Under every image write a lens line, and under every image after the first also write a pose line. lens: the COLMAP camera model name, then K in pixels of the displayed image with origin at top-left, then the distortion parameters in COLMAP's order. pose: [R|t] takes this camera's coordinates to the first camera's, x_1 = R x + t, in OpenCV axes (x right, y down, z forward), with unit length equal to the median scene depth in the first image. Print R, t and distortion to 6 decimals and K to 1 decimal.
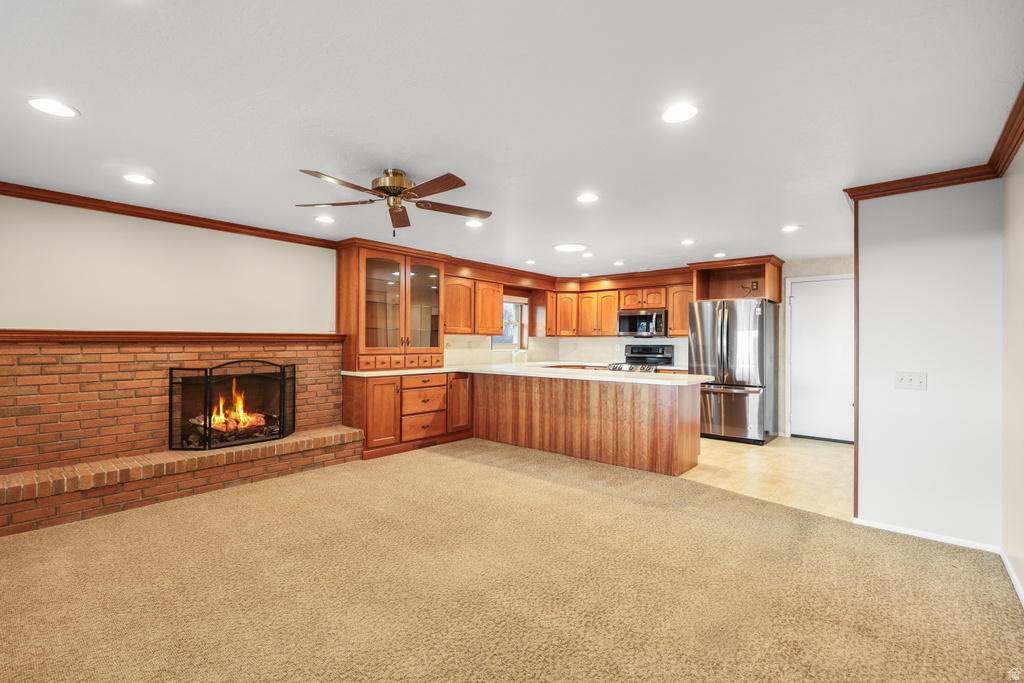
lens RADIAL K [[454.0, 0, 513.1], [0, 454.0, 340.7], [0, 0, 1]] dist [0.002013, 0.003220]
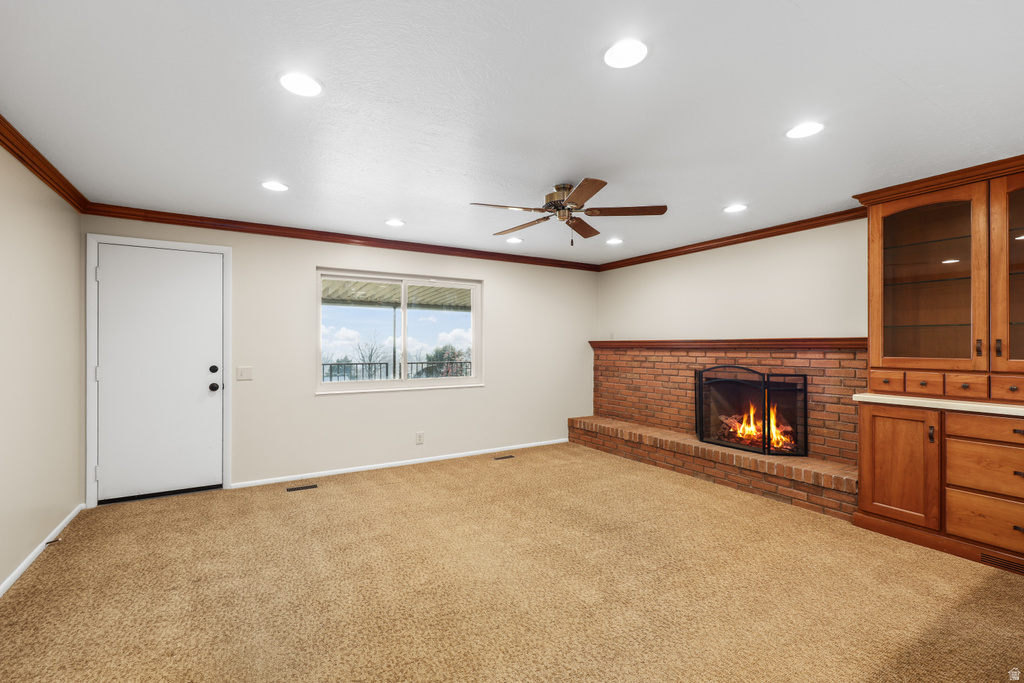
lens RADIAL K [[454.0, 0, 509.4], [0, 454.0, 343.8], [0, 0, 1]] dist [0.002013, 0.003220]
pose [[-0.311824, -0.008503, -0.950102, 0.438842], [0.002295, 0.999950, -0.009702, 0.001330], [0.950137, -0.005206, -0.311789, 0.679536]]
